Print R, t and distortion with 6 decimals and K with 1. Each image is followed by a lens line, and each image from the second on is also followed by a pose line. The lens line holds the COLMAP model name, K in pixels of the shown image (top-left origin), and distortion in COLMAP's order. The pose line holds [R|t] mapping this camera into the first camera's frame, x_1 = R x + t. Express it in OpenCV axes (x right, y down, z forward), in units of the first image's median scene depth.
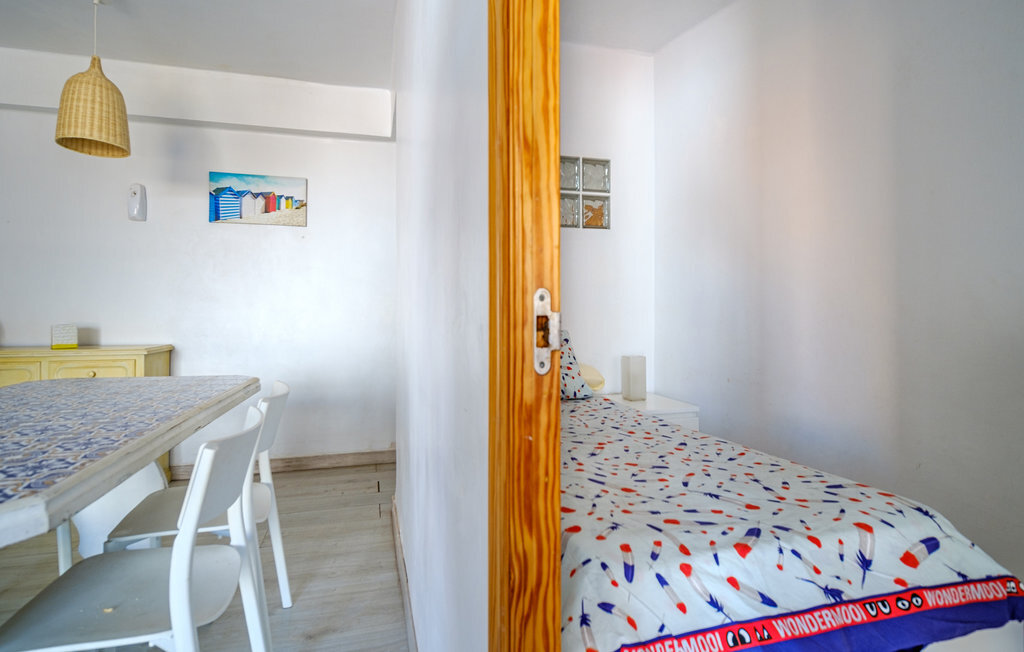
lens RADIAL K [[498.3, 0, 512.3], [0, 498.3, 319.3], [0, 0, 1]] dist [-0.000609, -0.001101]
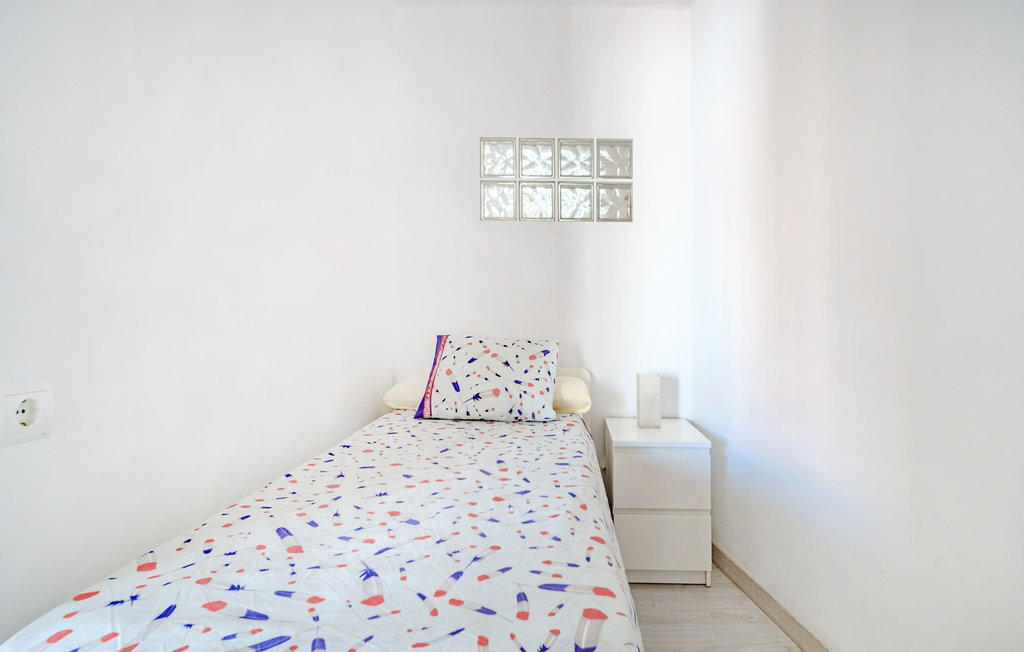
lens RADIAL K [[524.8, 0, 511.2], [0, 524.8, 323.2], [0, 0, 1]] dist [0.006491, -0.000382]
pose [[0.966576, 0.020174, -0.255587, 0.264612], [-0.021973, 0.999750, -0.004185, -0.001699], [0.255438, 0.009661, 0.966777, 0.107812]]
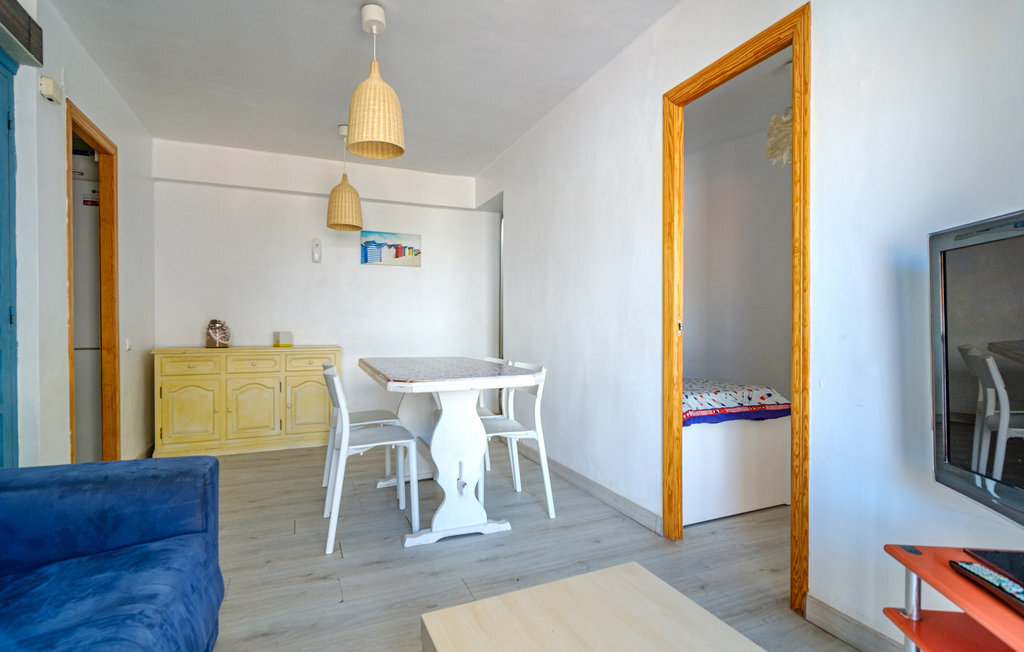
lens RADIAL K [[498.3, 0, 512.7], [0, 498.3, 329.9], [0, 0, 1]] dist [-0.000609, -0.001101]
pose [[0.992134, 0.002262, 0.125160, -0.339636], [-0.001626, 0.999985, -0.005186, 0.012995], [-0.125170, 0.004941, 0.992123, -0.558788]]
